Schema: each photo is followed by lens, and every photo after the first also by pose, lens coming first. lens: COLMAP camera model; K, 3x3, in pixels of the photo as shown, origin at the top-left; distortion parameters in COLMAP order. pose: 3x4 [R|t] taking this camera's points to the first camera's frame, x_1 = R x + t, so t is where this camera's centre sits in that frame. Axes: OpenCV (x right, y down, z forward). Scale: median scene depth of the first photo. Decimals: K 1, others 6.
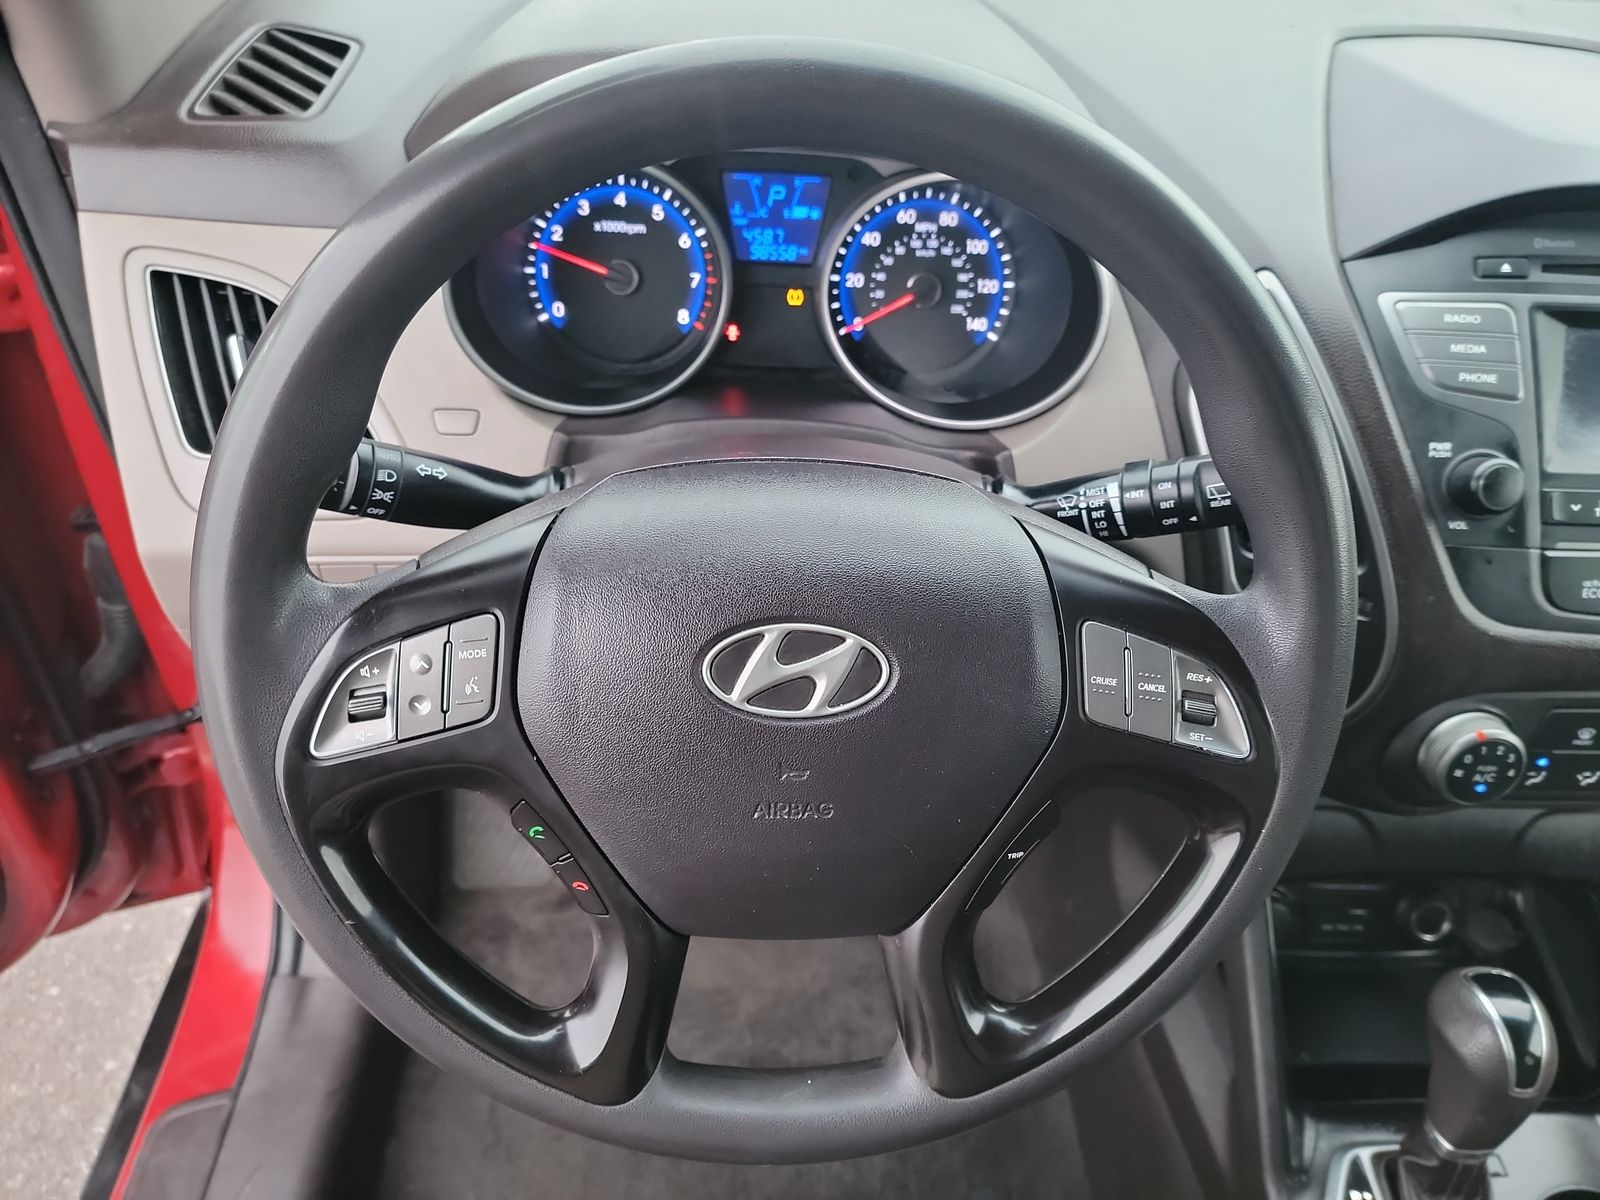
lens RADIAL K [[1128.9, 0, 800.0], [0, 1128.9, 600.0], [0, 0, 1]] dist [0.082837, -0.076426]
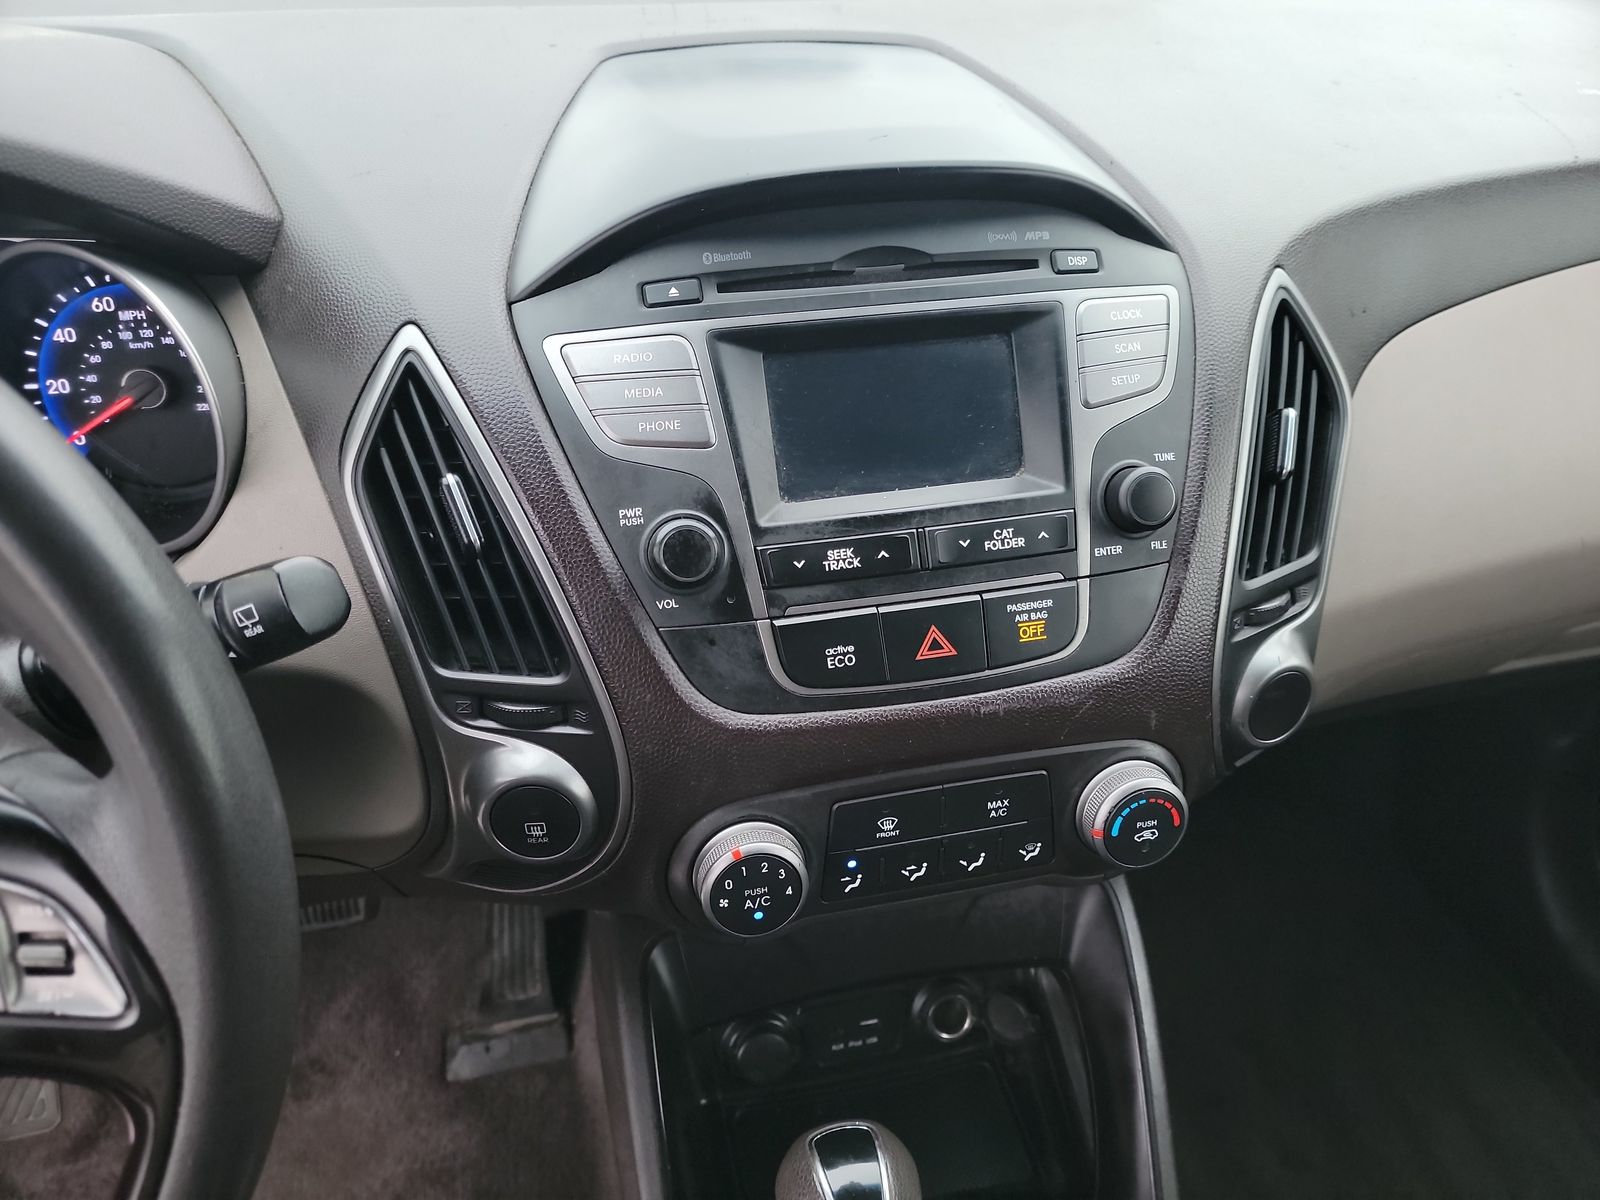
lens RADIAL K [[1119.9, 0, 802.2], [0, 1119.9, 605.9], [0, 0, 1]] dist [0.001244, 0.068911]
pose [[0.985958, -0.141630, 0.088478, 0.483414], [0.146571, 0.987829, -0.052061, -0.006177], [-0.080028, 0.064298, 0.994717, 0.160178]]
